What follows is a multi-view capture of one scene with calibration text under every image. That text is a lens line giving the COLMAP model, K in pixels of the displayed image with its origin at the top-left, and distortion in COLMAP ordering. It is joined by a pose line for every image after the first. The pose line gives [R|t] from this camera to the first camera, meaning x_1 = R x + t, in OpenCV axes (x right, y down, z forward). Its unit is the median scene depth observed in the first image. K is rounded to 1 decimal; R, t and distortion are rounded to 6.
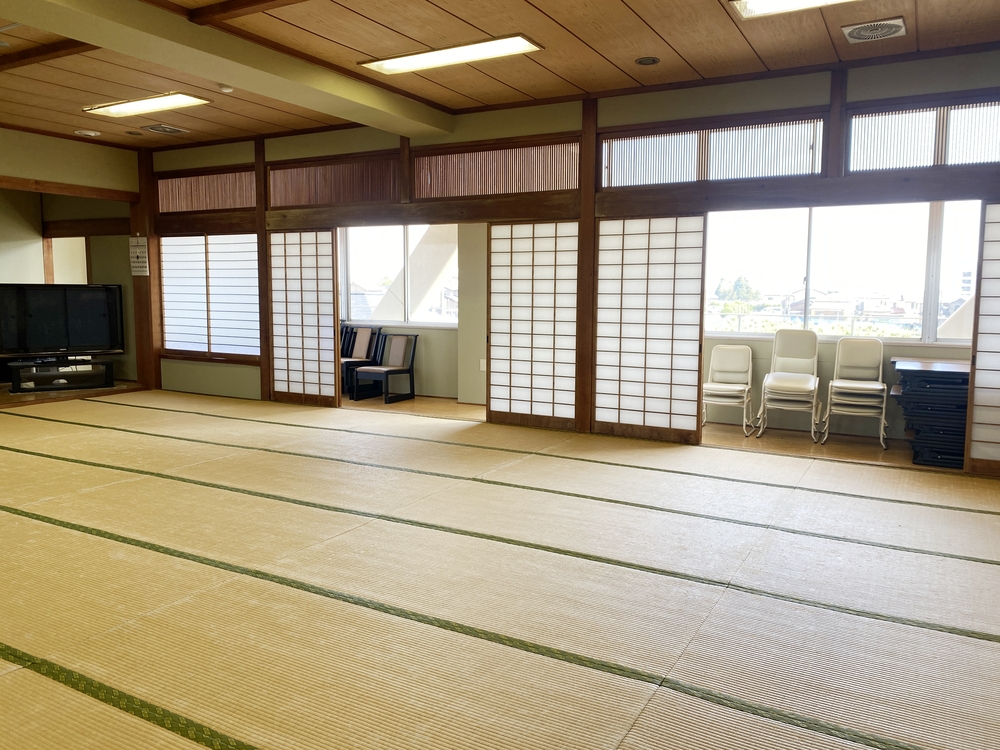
lens RADIAL K [[767.6, 0, 494.0], [0, 767.6, 380.9], [0, 0, 1]] dist [0.019610, -0.003900]
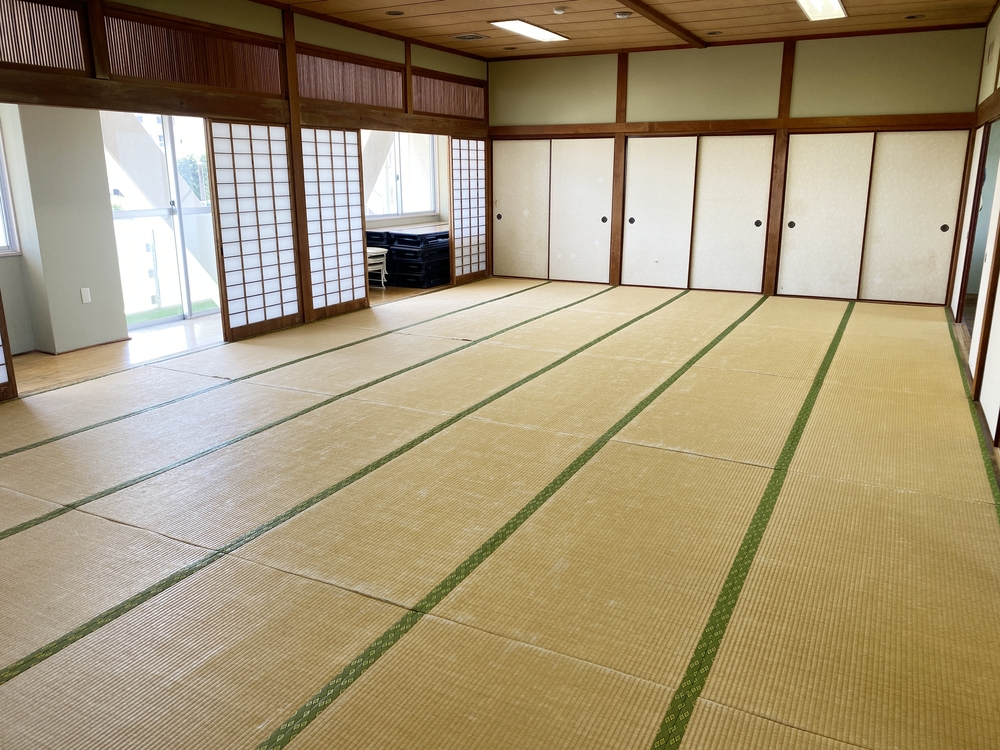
lens RADIAL K [[767.6, 0, 497.2], [0, 767.6, 369.0], [0, 0, 1]] dist [0.019610, -0.003900]
pose [[-0.036357, -0.246874, 0.968365, -1.058712], [0.140162, 0.958168, 0.249536, -0.115595], [-0.989461, 0.144800, -0.000233, 0.789578]]
